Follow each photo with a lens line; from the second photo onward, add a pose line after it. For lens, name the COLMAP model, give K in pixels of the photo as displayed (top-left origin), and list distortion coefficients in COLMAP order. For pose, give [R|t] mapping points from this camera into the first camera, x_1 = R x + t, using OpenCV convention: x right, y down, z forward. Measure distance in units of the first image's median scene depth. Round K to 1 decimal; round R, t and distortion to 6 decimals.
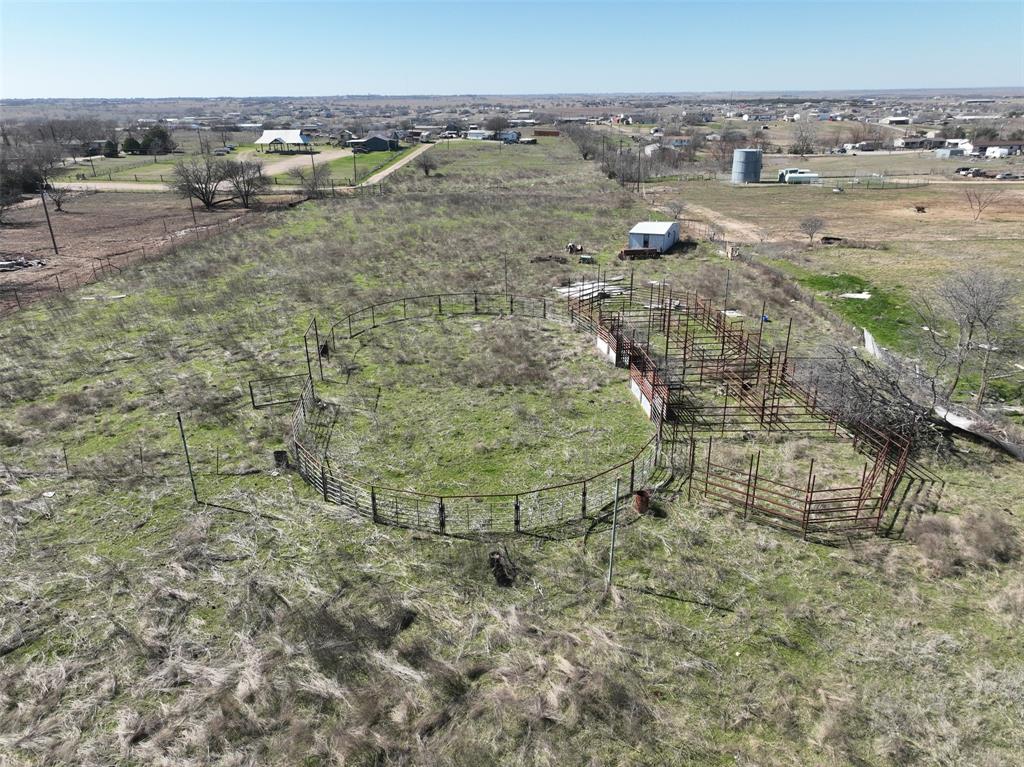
lens RADIAL K [[715.6, 0, 512.0], [0, 715.6, 383.5], [0, 0, 1]] dist [-0.000012, 0.008512]
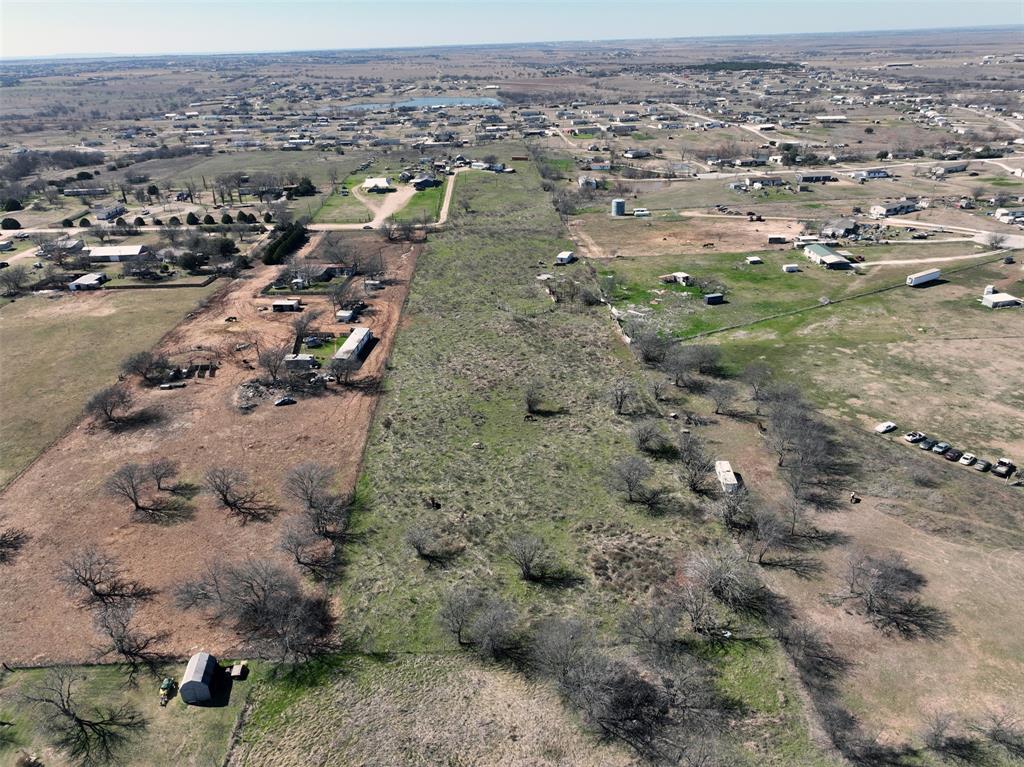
lens RADIAL K [[715.6, 0, 512.0], [0, 715.6, 383.5], [0, 0, 1]] dist [-0.000012, 0.008512]
pose [[0.998503, -0.035825, 0.041344, -0.201645], [0.033139, 0.997404, 0.063926, 0.154708], [-0.043526, -0.062461, 0.997098, -2.316422]]
